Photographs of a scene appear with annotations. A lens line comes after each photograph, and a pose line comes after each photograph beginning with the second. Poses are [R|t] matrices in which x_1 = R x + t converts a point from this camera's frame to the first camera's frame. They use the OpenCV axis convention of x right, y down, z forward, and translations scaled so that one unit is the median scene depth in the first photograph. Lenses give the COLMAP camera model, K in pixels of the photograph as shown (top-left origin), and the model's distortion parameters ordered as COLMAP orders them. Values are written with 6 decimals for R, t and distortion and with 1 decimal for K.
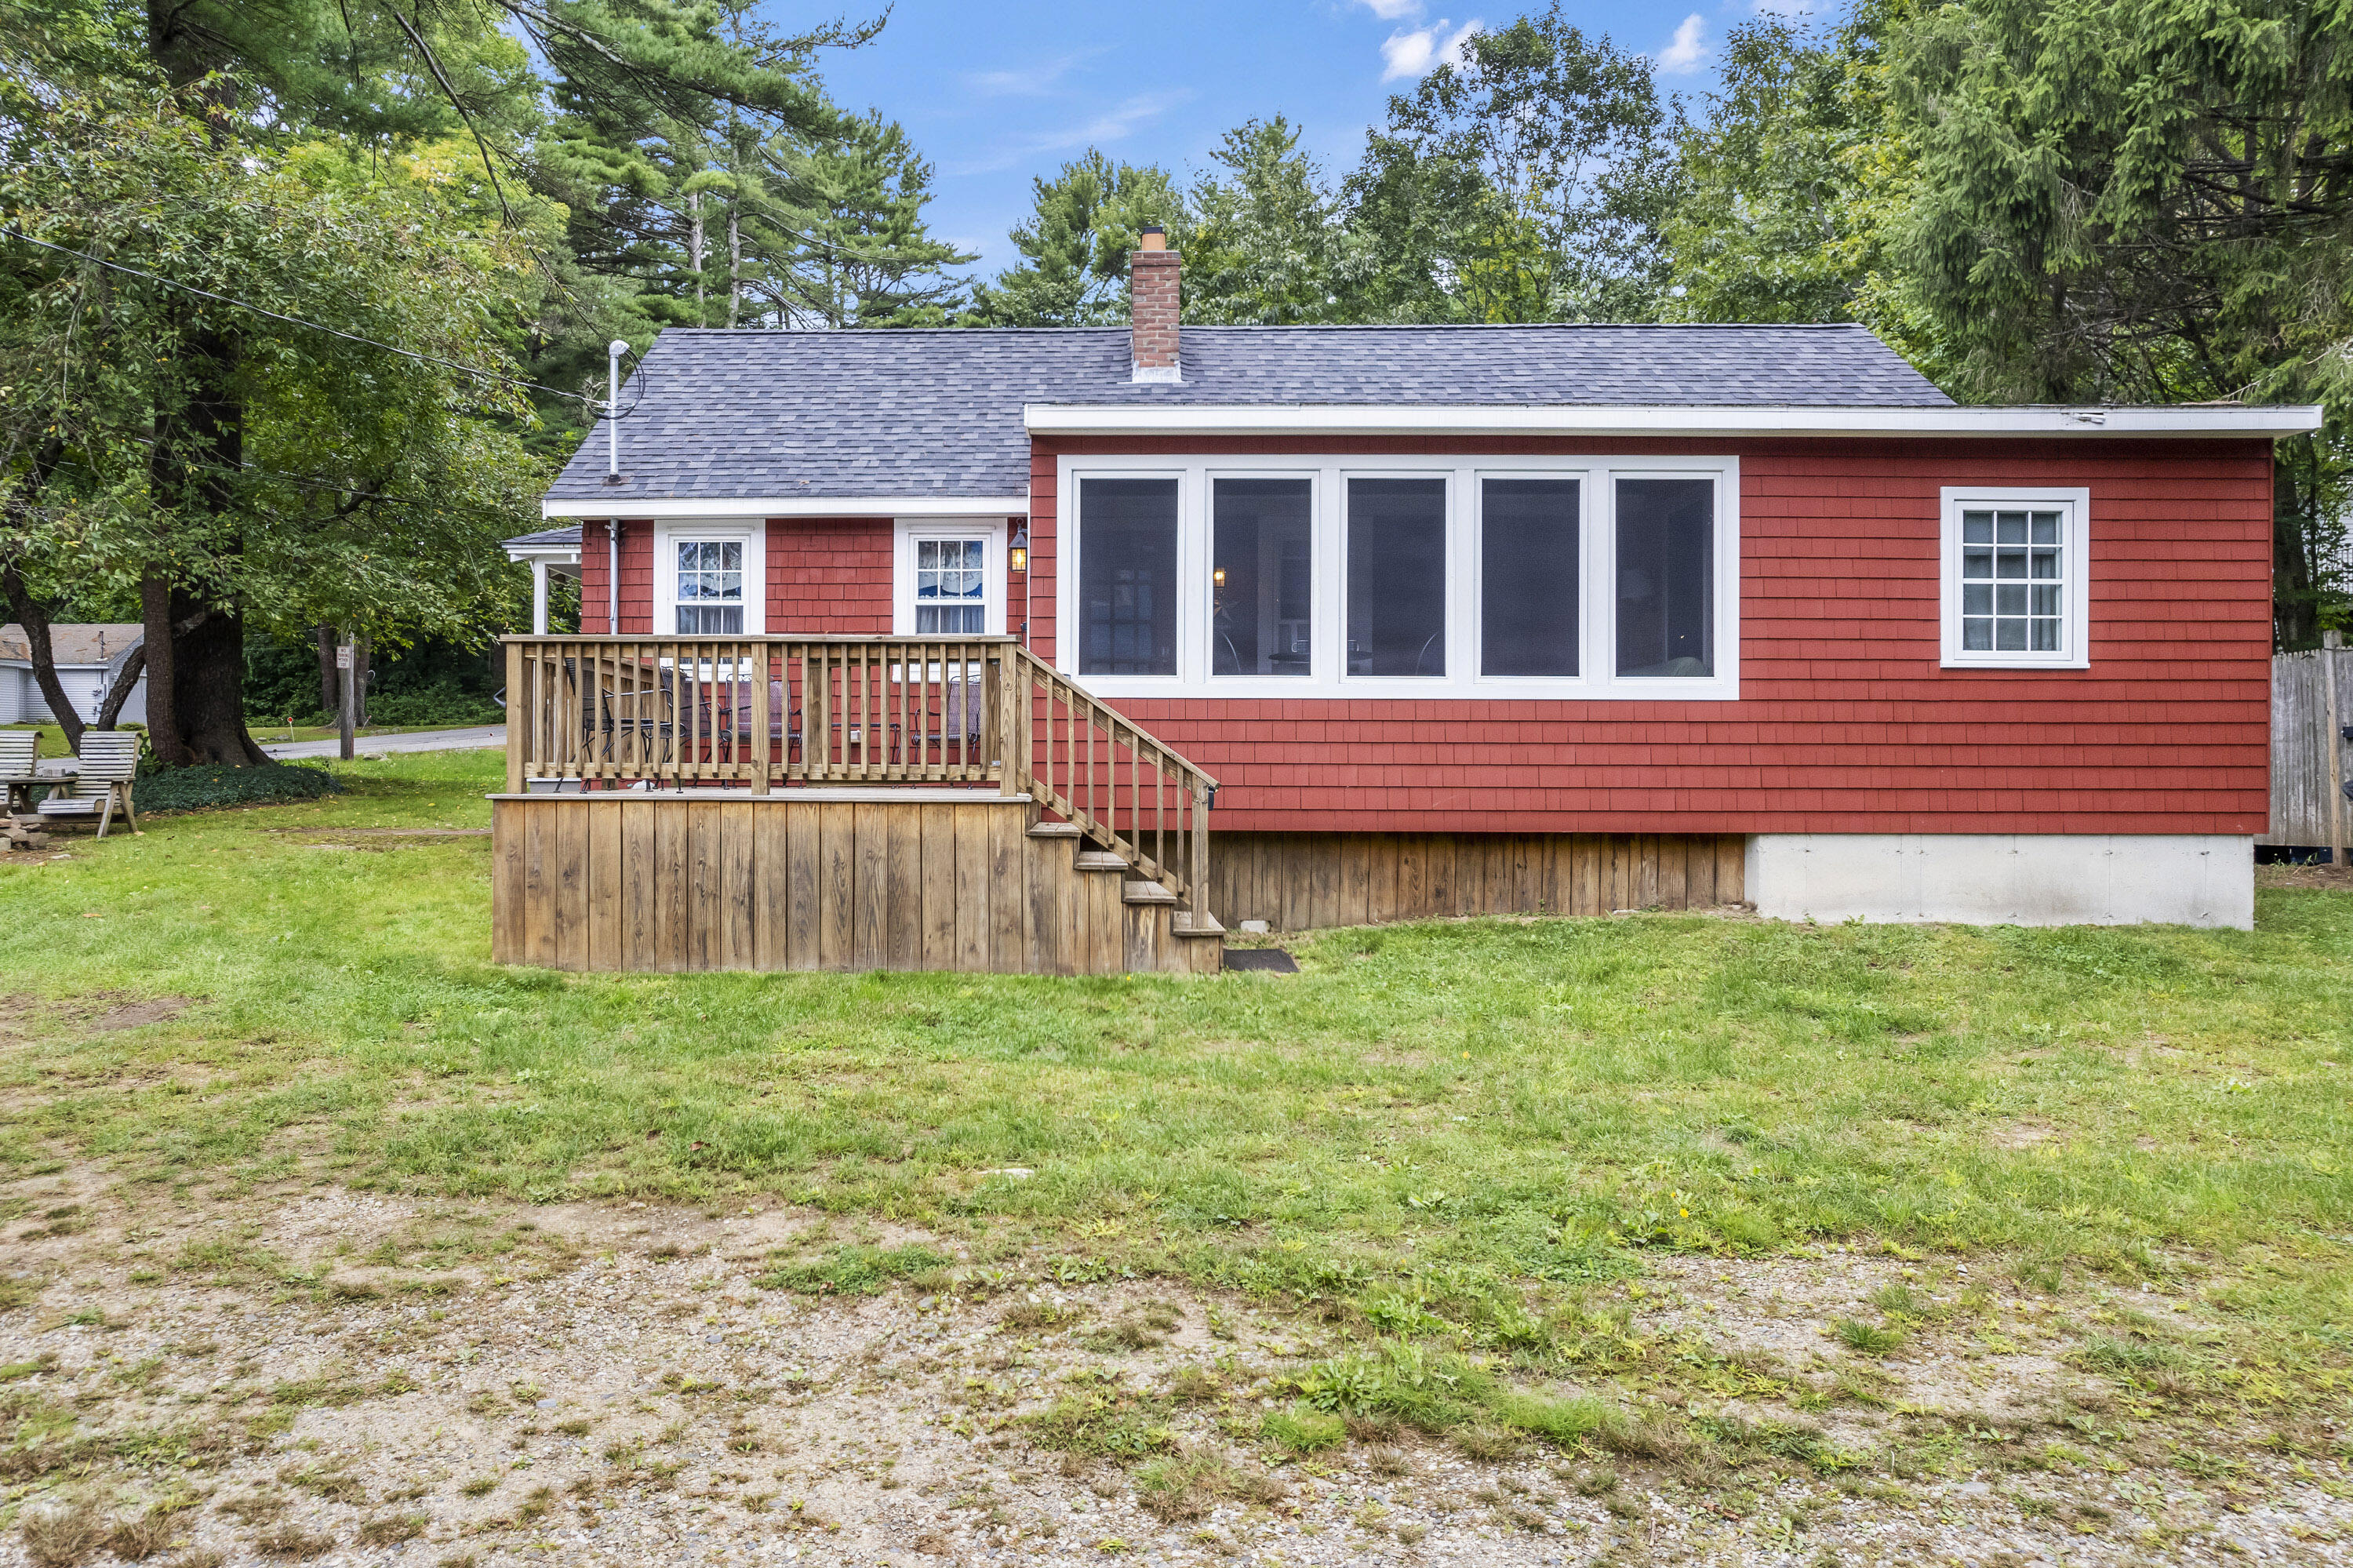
lens RADIAL K [[1488.9, 0, 1176.5], [0, 1488.9, 784.0], [0, 0, 1]] dist [-0.001909, 0.000682]
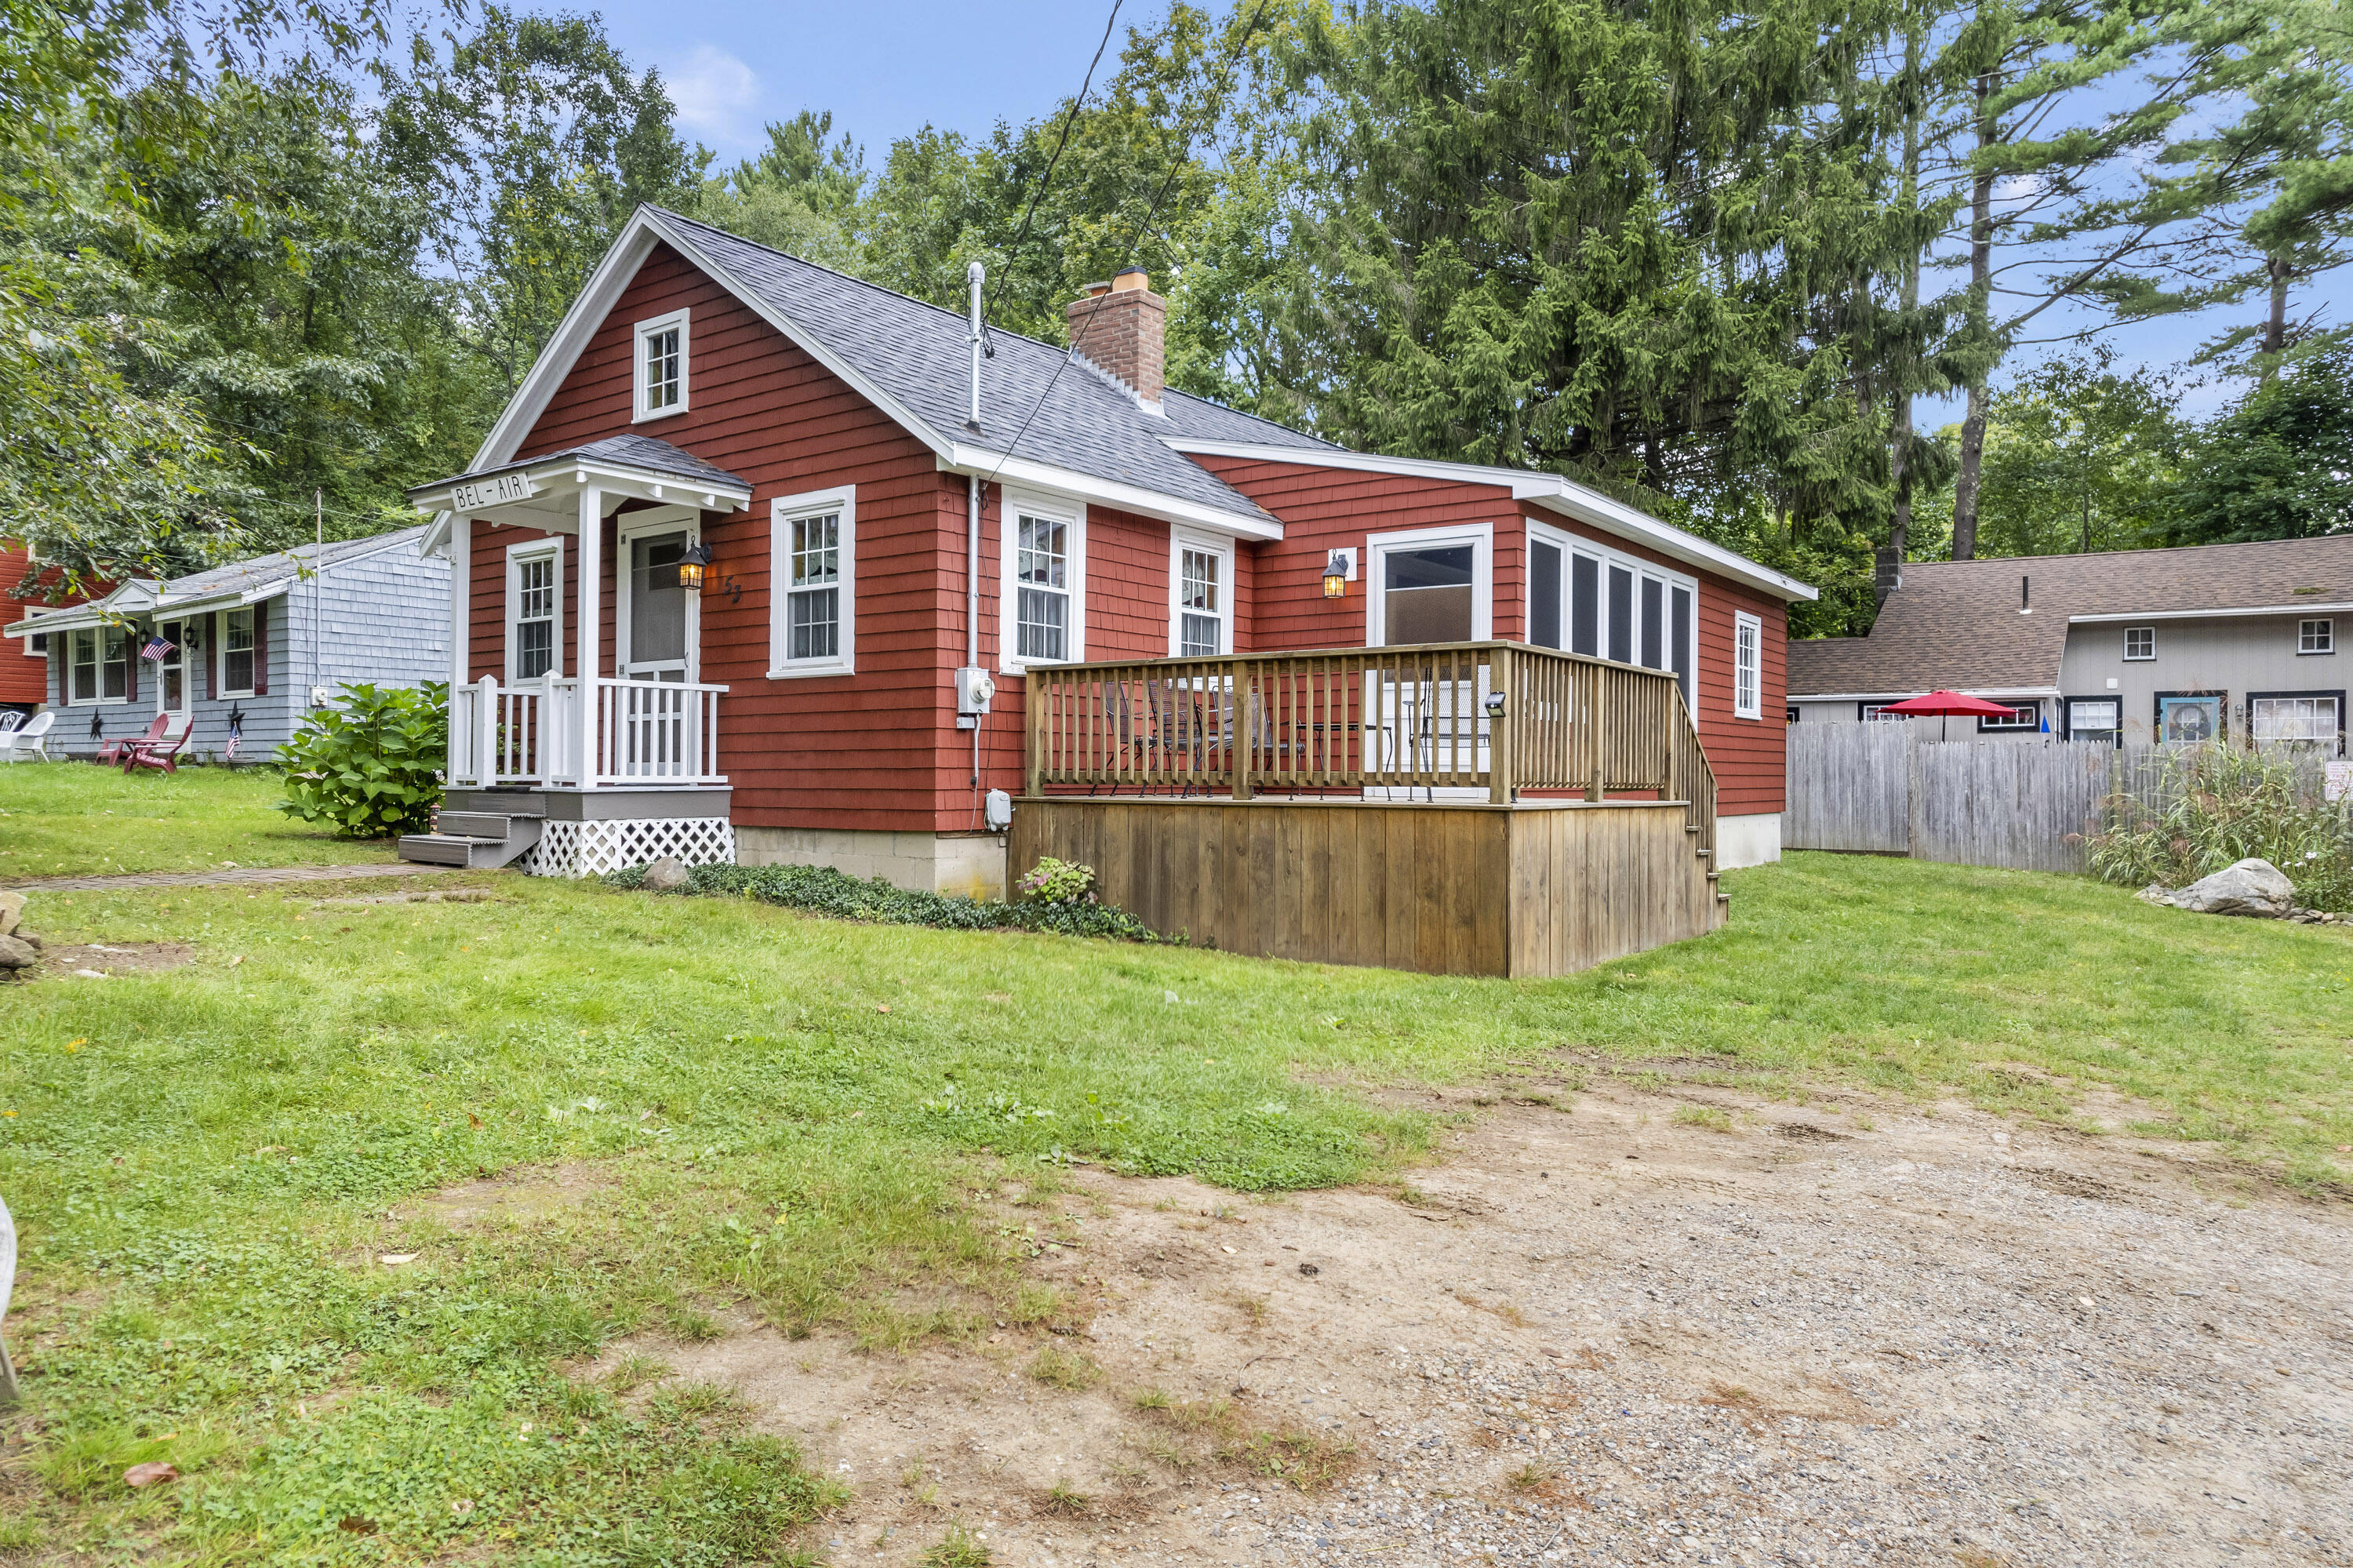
lens RADIAL K [[1485.6, 0, 1190.7], [0, 1485.6, 779.0], [0, 0, 1]] dist [-0.063186, 0.053708]
pose [[0.588340, -0.002589, 0.808609, -1.203922], [0.001003, 0.999996, 0.002472, -0.012328], [-0.808613, -0.000644, 0.588341, 0.510963]]
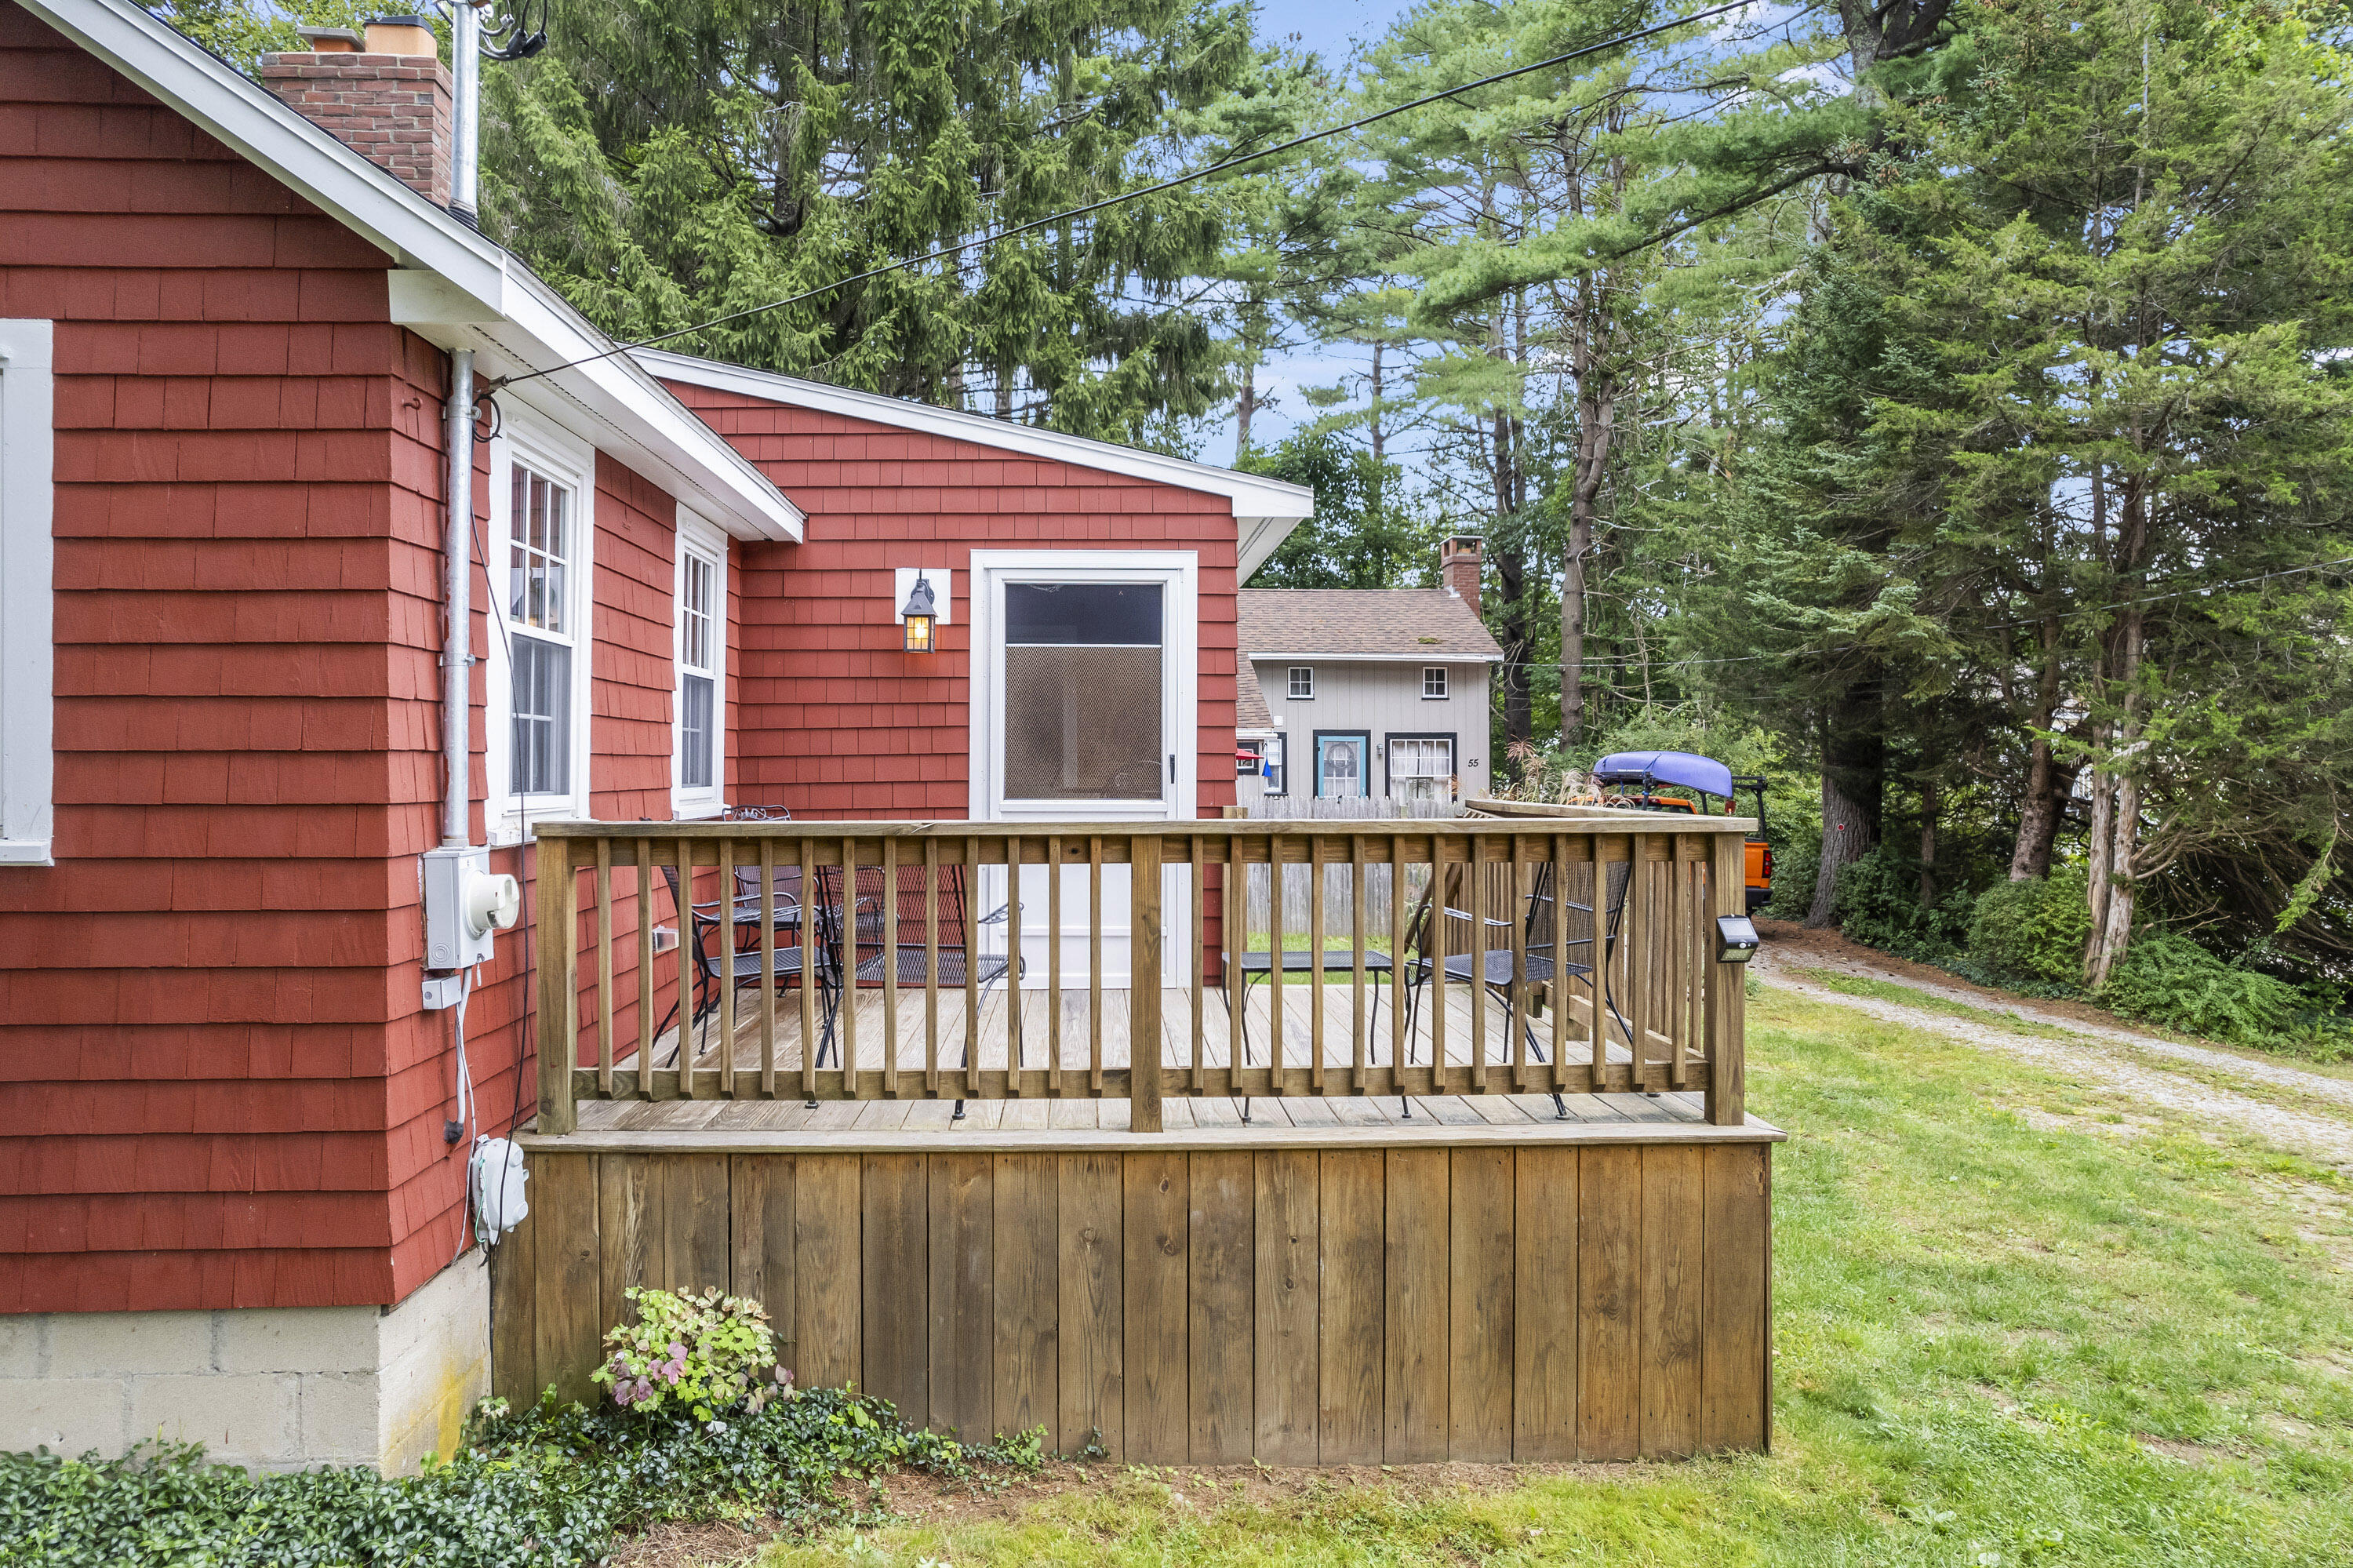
lens RADIAL K [[1512.7, 0, 1117.5], [0, 1512.7, 745.9], [0, 0, 1]] dist [-0.045687, -0.000616]
pose [[-0.023247, 0.007451, 0.999702, -0.863933], [0.004611, 0.999962, -0.007346, -0.110941], [-0.999719, 0.004439, -0.023281, 1.074102]]
